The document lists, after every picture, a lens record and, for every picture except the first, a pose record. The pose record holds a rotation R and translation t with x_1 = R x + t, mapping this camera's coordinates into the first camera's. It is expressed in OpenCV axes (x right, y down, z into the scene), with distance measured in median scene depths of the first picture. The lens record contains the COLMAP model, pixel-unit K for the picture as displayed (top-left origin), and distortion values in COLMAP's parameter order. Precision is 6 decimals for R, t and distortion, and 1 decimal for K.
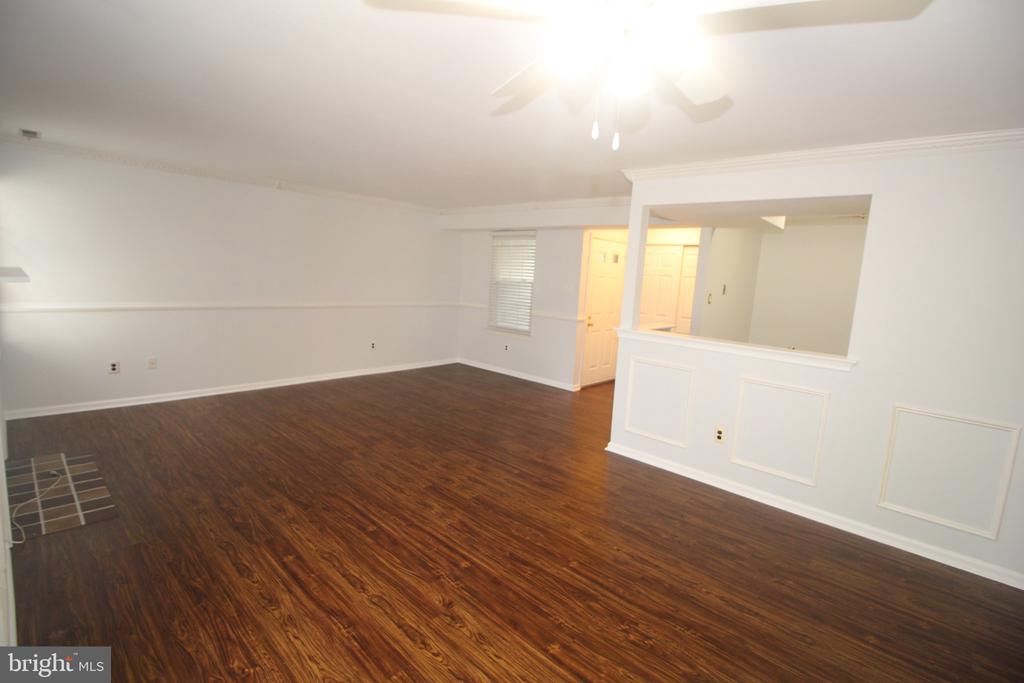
lens RADIAL K [[473.4, 0, 511.2], [0, 473.4, 336.8], [0, 0, 1]] dist [-0.002226, -0.011234]
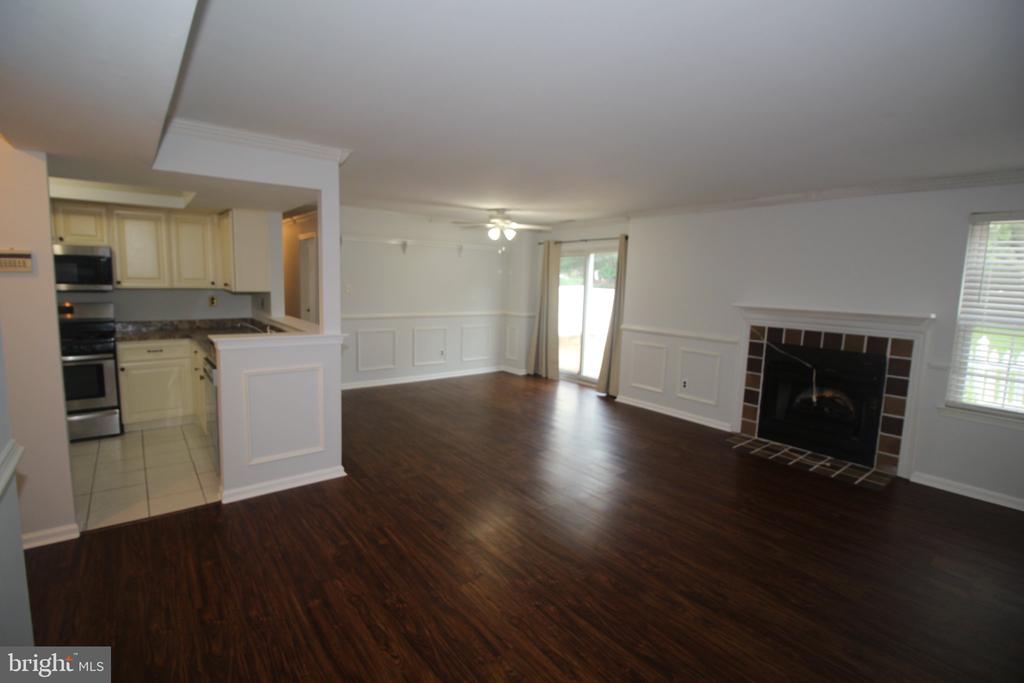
lens RADIAL K [[473.4, 0, 511.2], [0, 473.4, 336.8], [0, 0, 1]] dist [-0.002226, -0.011234]
pose [[-0.985478, -0.103664, 0.134485, -0.298736], [-0.066211, 0.963919, 0.257829, -0.394834], [-0.156360, 0.245180, -0.956785, 2.753578]]
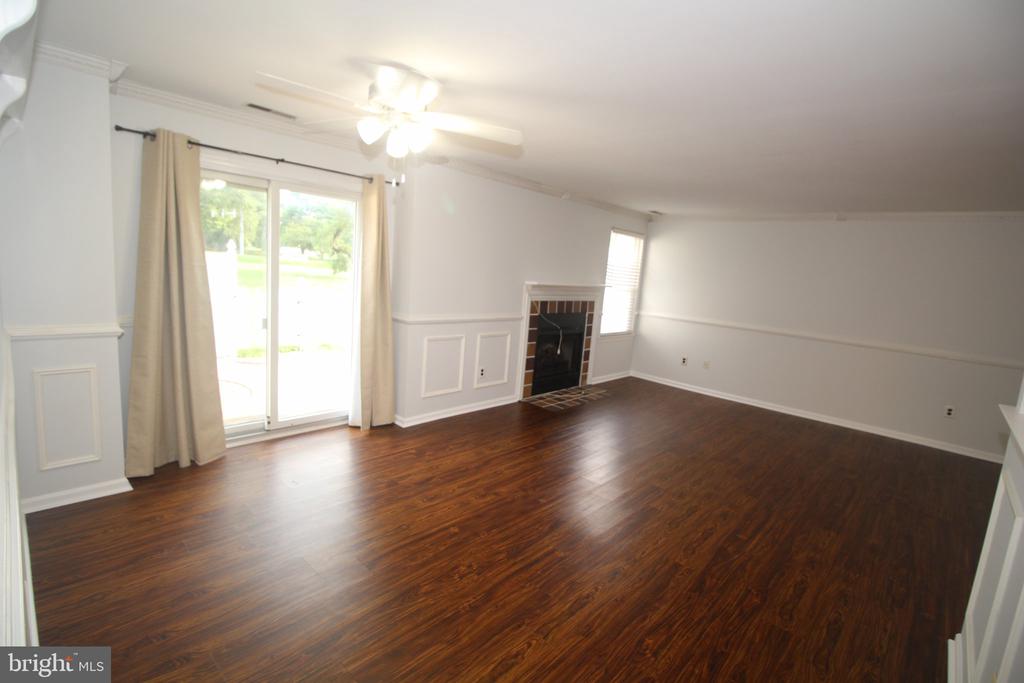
lens RADIAL K [[473.4, 0, 511.2], [0, 473.4, 336.8], [0, 0, 1]] dist [-0.002226, -0.011234]
pose [[0.003806, 0.088603, -0.996060, 1.056174], [-0.212470, 0.973396, 0.085775, -0.032741], [0.977160, 0.211306, 0.022530, 0.750374]]
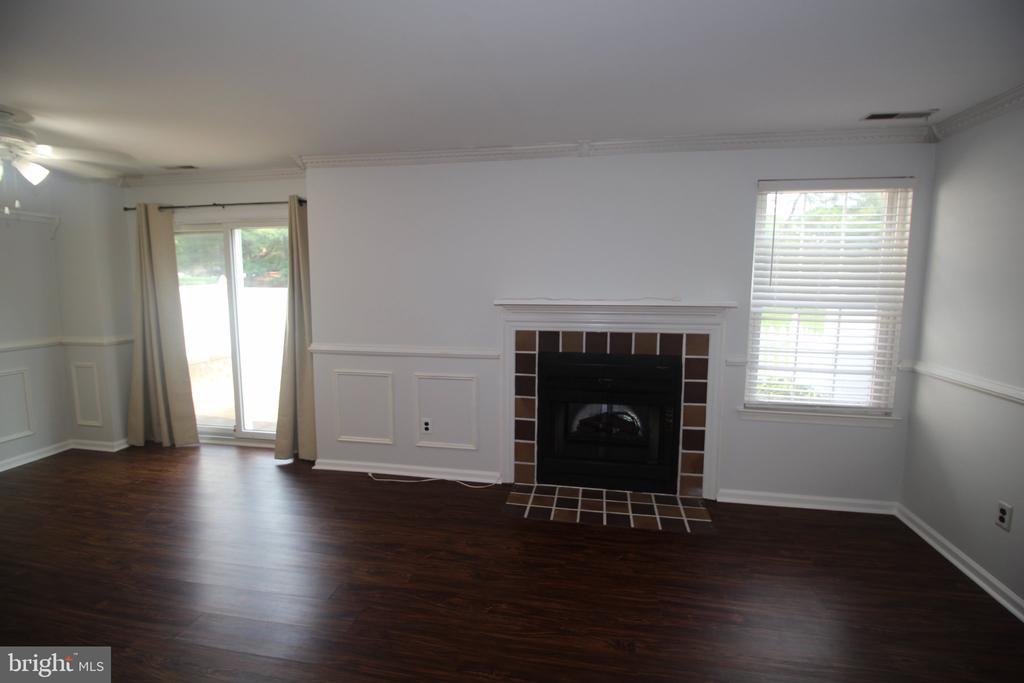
lens RADIAL K [[473.4, 0, 511.2], [0, 473.4, 336.8], [0, 0, 1]] dist [-0.002226, -0.011234]
pose [[-0.842305, 0.003142, -0.538992, -0.259310], [-0.122724, 0.972600, 0.197455, -0.262451], [0.524844, 0.232464, -0.818840, 1.896299]]
